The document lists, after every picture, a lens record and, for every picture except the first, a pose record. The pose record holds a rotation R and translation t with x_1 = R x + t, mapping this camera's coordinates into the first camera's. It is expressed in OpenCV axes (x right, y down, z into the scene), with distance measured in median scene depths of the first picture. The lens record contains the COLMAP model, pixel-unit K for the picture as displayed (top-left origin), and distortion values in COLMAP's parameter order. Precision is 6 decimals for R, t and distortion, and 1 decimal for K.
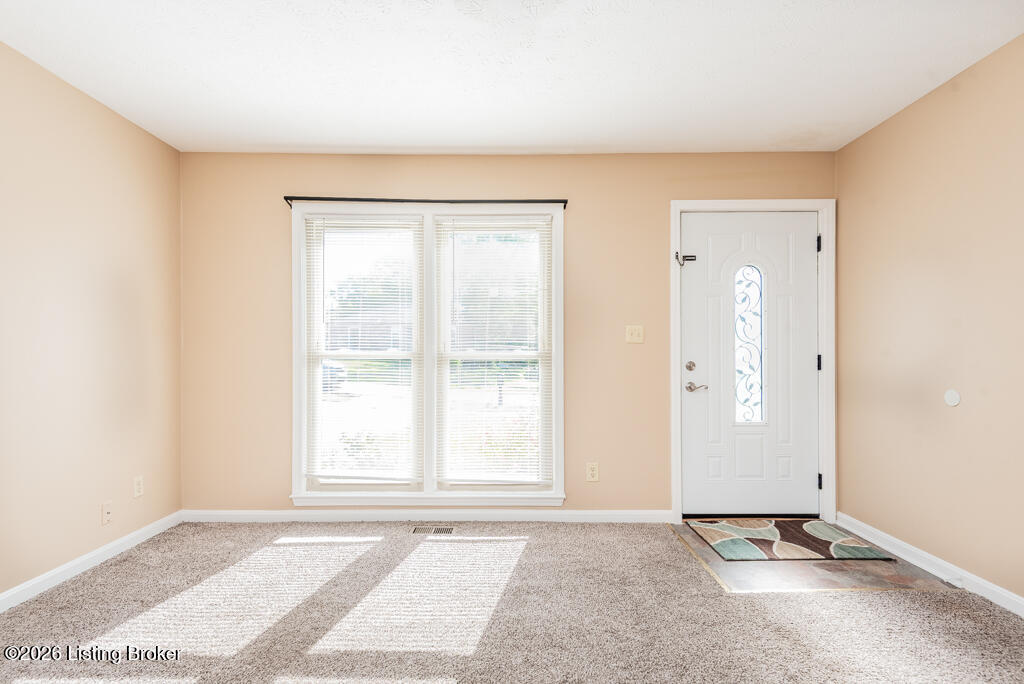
lens RADIAL K [[486.5, 0, 507.8], [0, 486.5, 347.9], [0, 0, 1]] dist [0.039817, -0.023870]
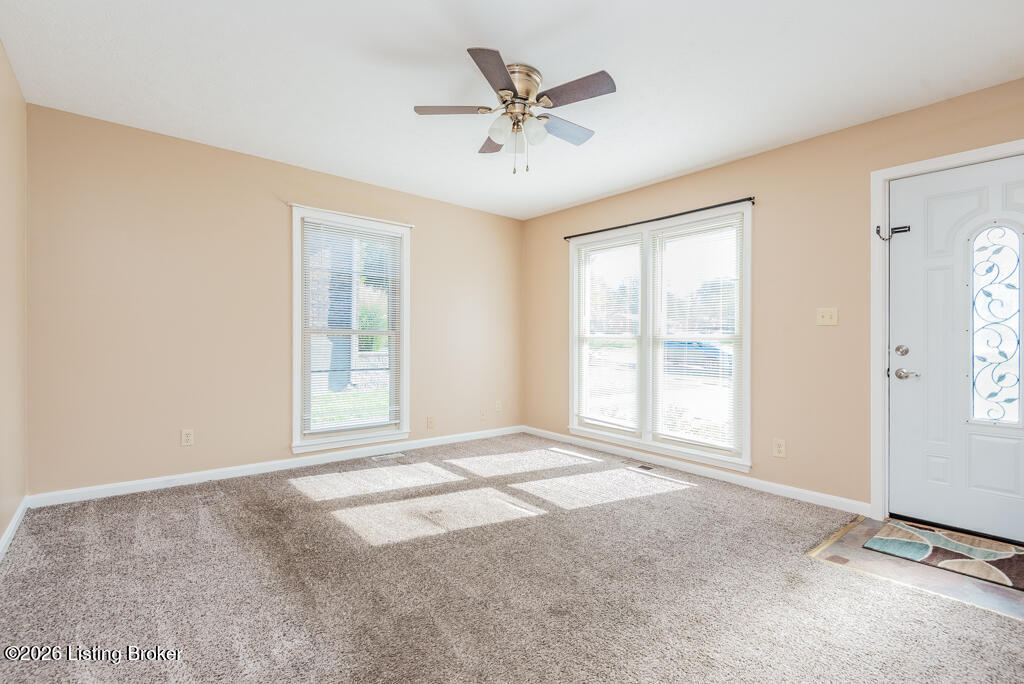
lens RADIAL K [[486.5, 0, 507.8], [0, 486.5, 347.9], [0, 0, 1]] dist [0.039817, -0.023870]
pose [[0.630555, 0.018402, -0.775926, 0.627702], [-0.008260, 0.999821, 0.016999, 0.023632], [0.776101, -0.004309, 0.630594, -0.129988]]
